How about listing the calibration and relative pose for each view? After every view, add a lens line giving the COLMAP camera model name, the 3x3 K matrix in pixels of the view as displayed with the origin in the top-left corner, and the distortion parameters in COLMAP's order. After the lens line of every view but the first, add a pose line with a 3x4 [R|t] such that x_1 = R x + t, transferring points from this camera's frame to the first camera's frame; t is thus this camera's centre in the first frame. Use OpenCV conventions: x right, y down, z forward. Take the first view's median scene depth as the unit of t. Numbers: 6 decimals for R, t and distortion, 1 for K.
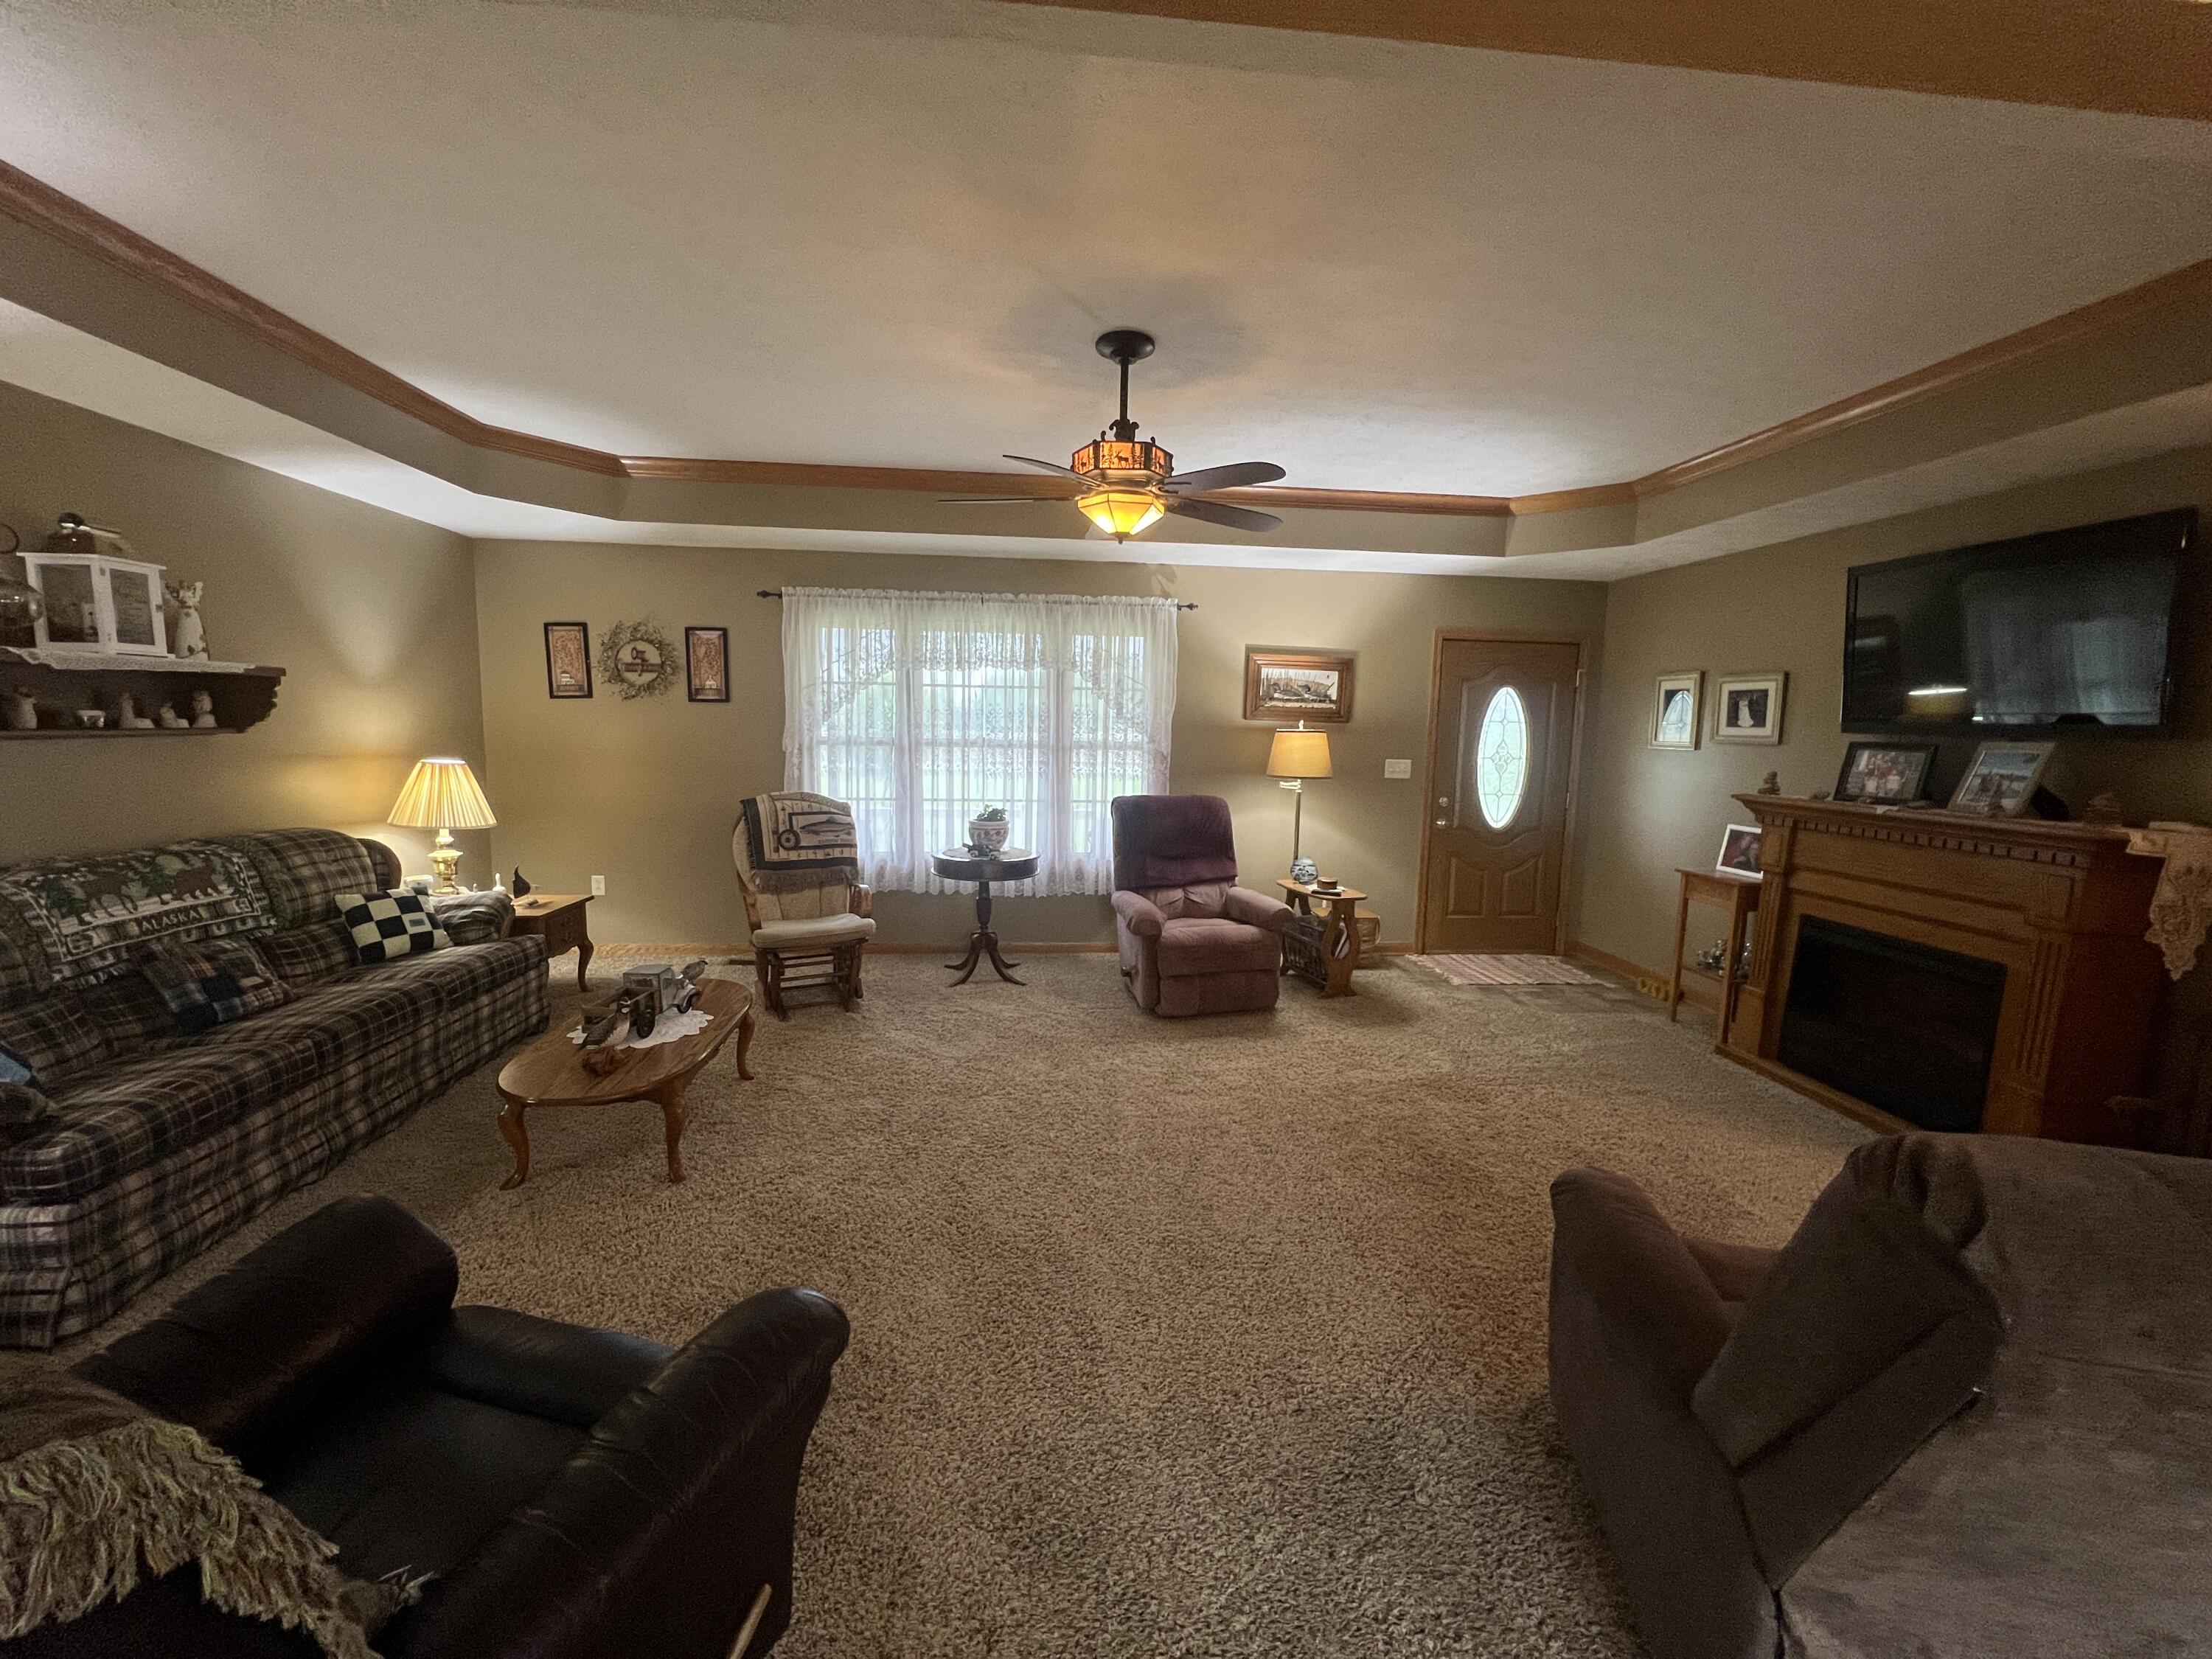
lens RADIAL K [[880.3, 0, 1101.1], [0, 880.3, 818.6], [0, 0, 1]] dist [-0.001812, -0.000312]
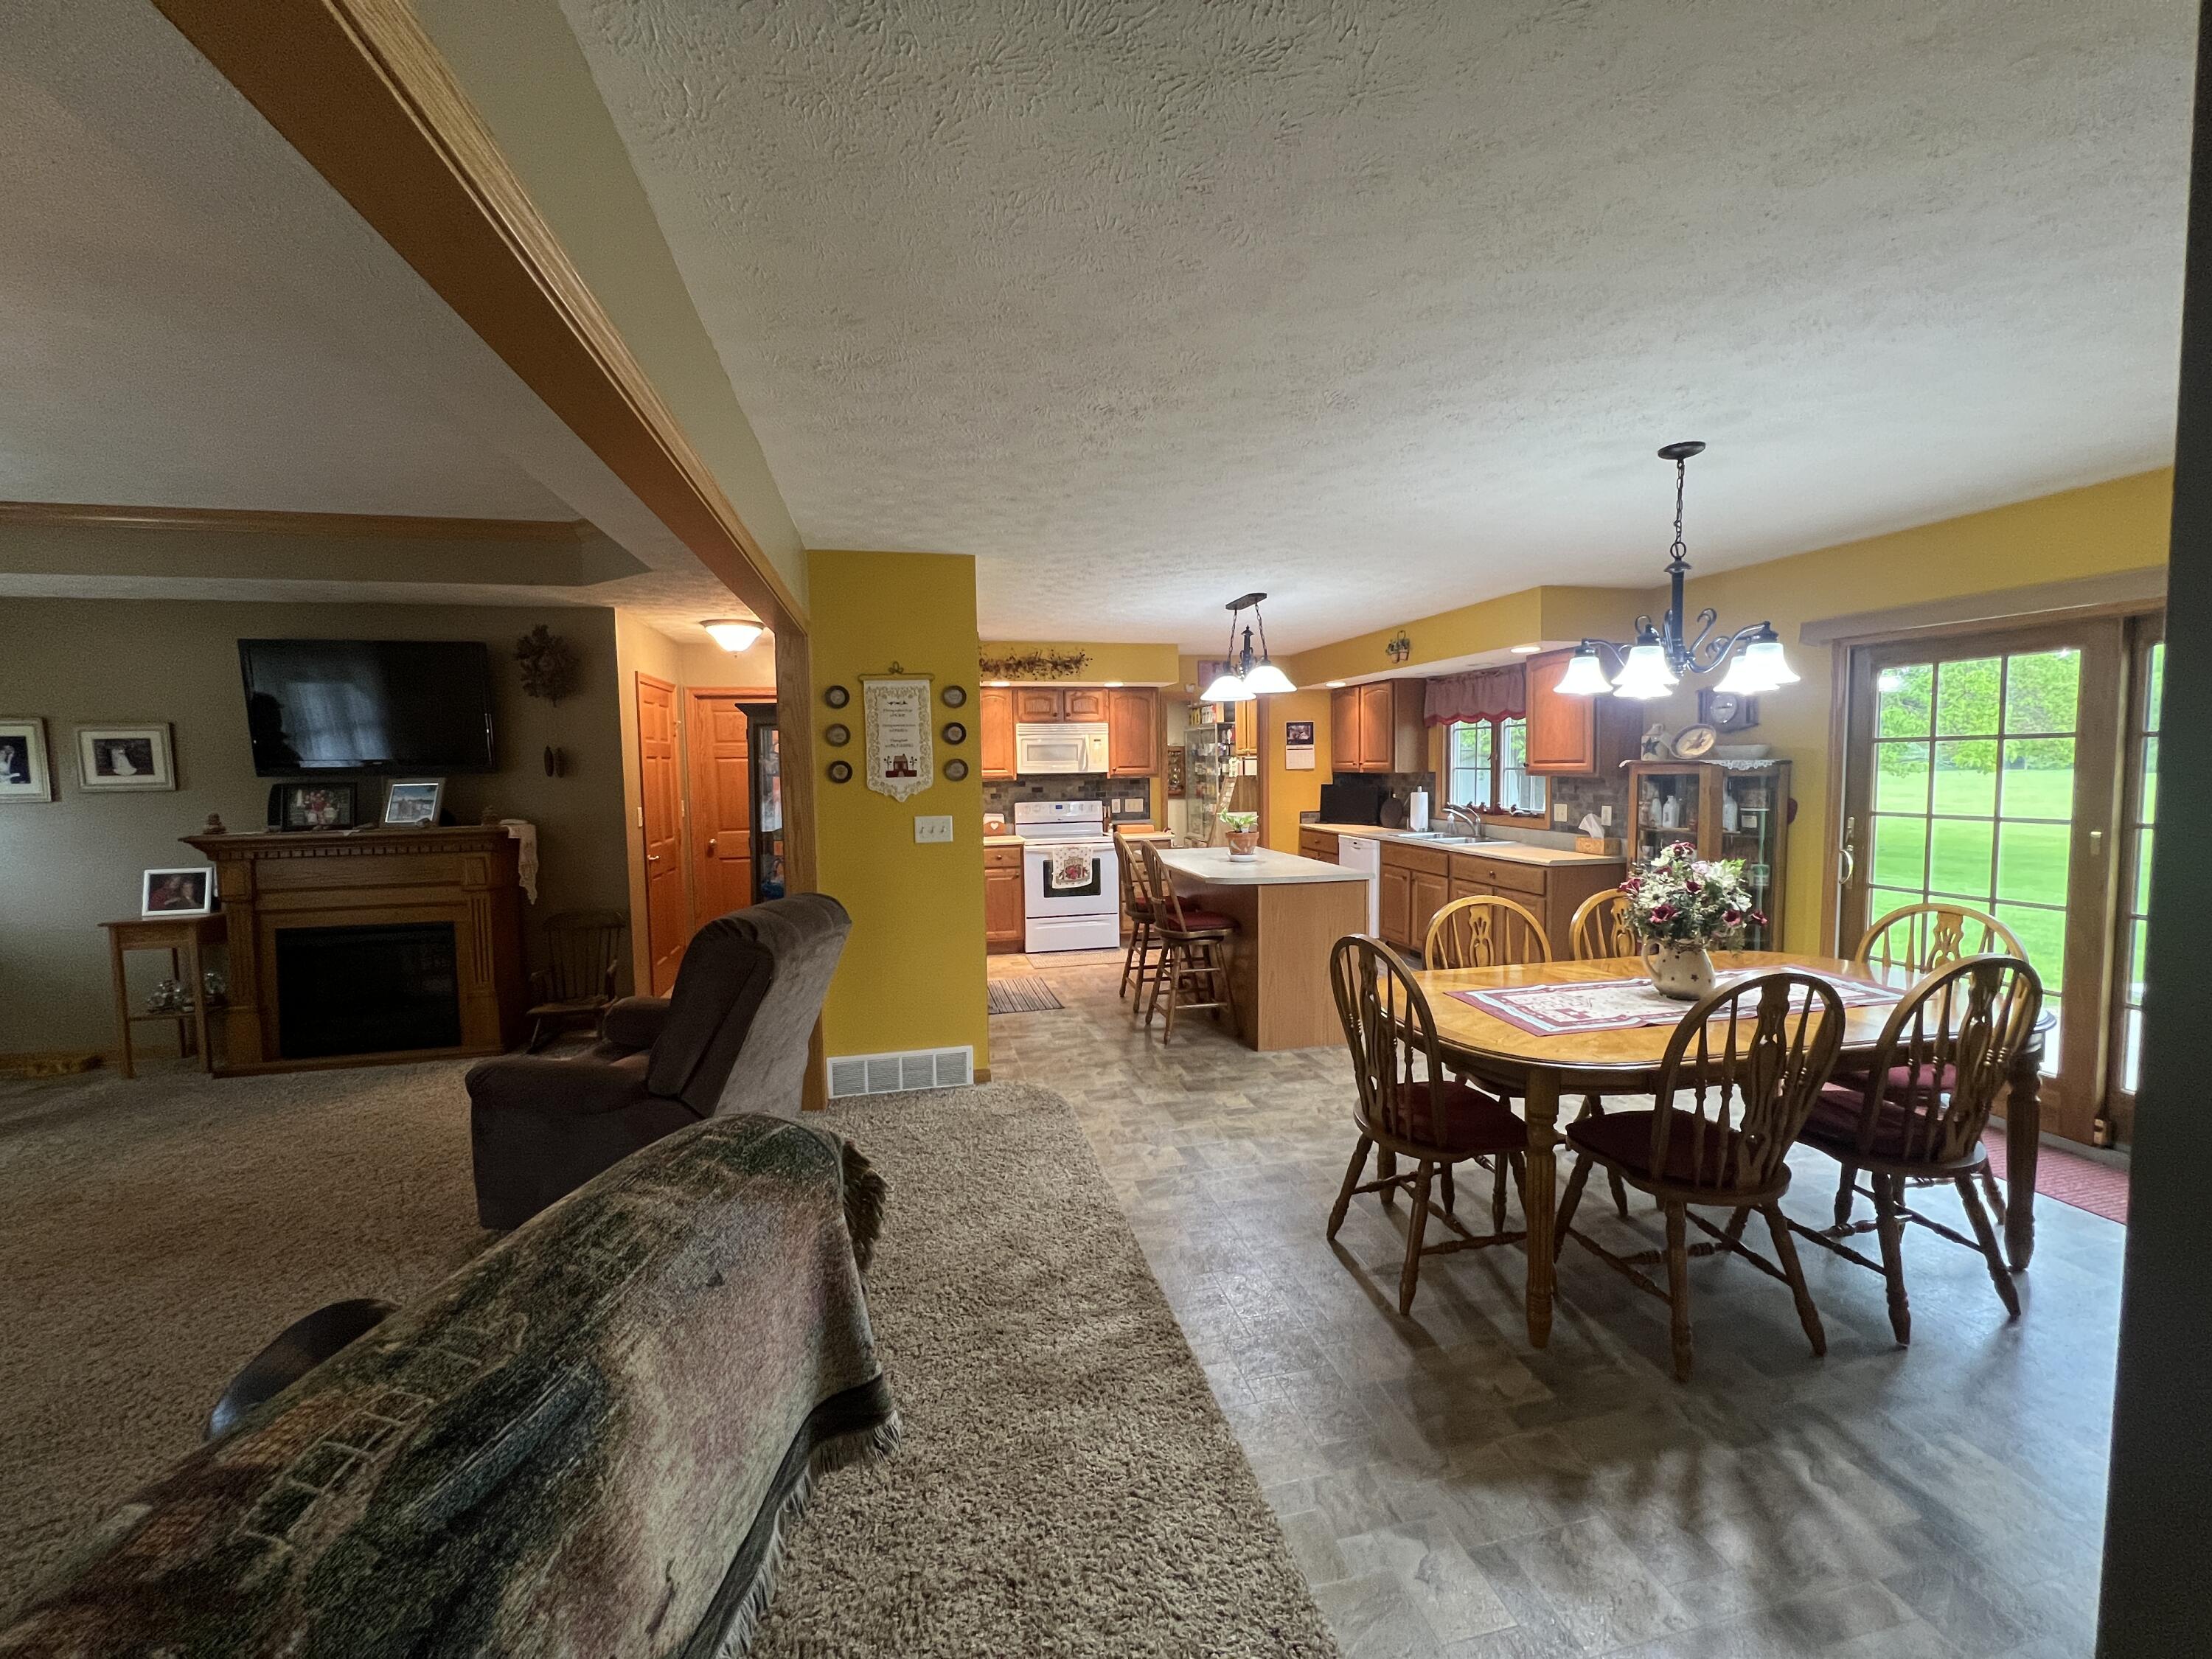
lens RADIAL K [[880.3, 0, 1101.1], [0, 880.3, 818.6], [0, 0, 1]] dist [-0.001812, -0.000312]
pose [[-0.130184, -0.084298, 0.987900, -0.390521], [0.124156, 0.987150, 0.100595, -0.015800], [-0.983686, 0.135750, -0.118045, 0.019328]]
